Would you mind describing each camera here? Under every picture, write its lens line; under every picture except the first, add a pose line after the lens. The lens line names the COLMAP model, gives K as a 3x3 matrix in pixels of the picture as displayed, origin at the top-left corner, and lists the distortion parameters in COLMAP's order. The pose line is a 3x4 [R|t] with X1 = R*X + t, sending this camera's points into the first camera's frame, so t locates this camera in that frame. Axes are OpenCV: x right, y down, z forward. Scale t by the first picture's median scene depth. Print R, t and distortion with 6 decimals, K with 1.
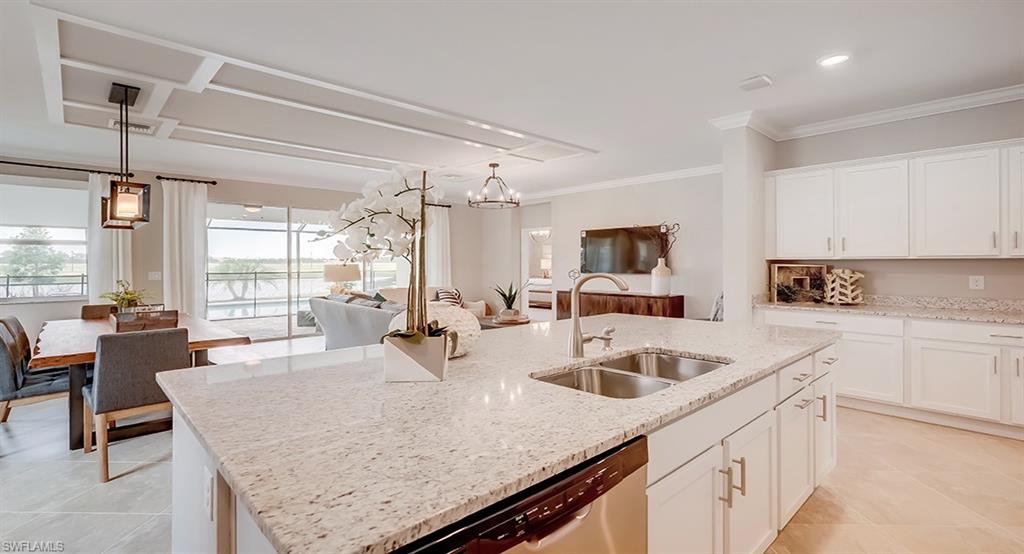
lens RADIAL K [[461.8, 0, 508.0], [0, 461.8, 269.1], [0, 0, 1]] dist [-0.001066, 0.000373]
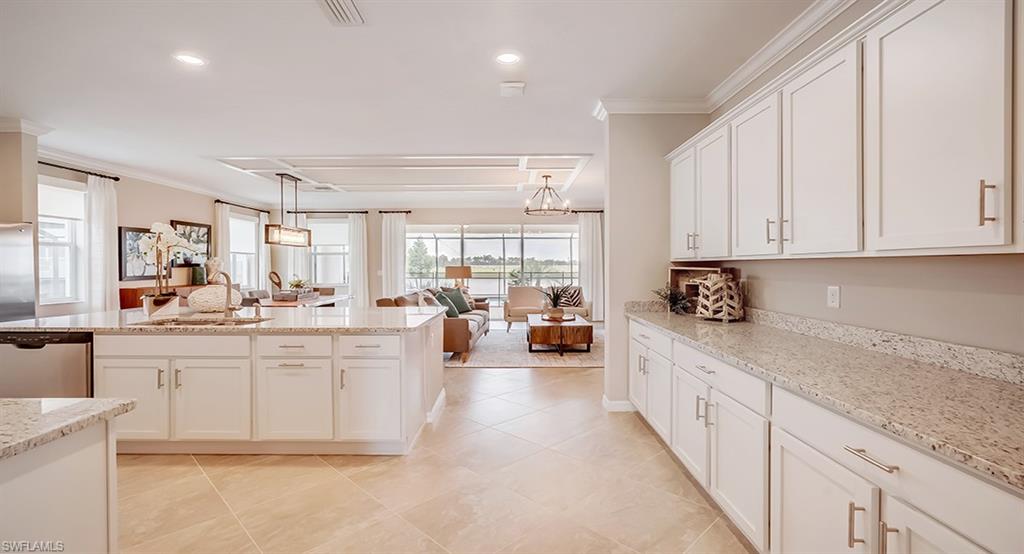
lens RADIAL K [[461.8, 0, 508.0], [0, 461.8, 269.1], [0, 0, 1]] dist [-0.001066, 0.000373]
pose [[0.720409, 0.007800, -0.693506, 0.643983], [-0.010960, 0.999940, -0.000138, -0.002057], [0.693463, 0.007700, 0.720451, 0.132579]]
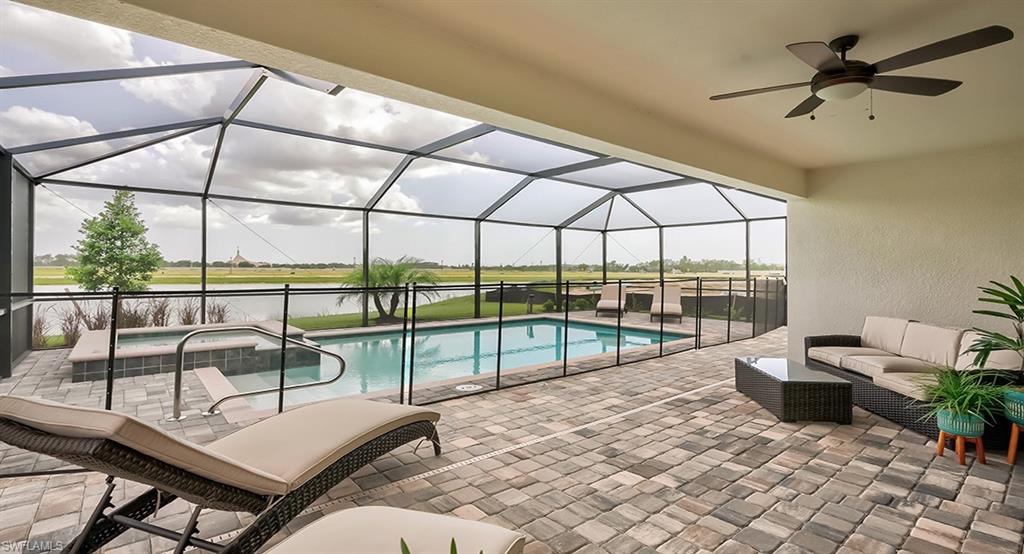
lens RADIAL K [[461.8, 0, 508.0], [0, 461.8, 269.1], [0, 0, 1]] dist [-0.001066, 0.000373]
pose [[0.998342, 0.009053, -0.056850, -0.993025], [-0.009943, 0.999832, -0.015378, 0.001183], [0.056701, 0.015917, 0.998264, 0.873244]]
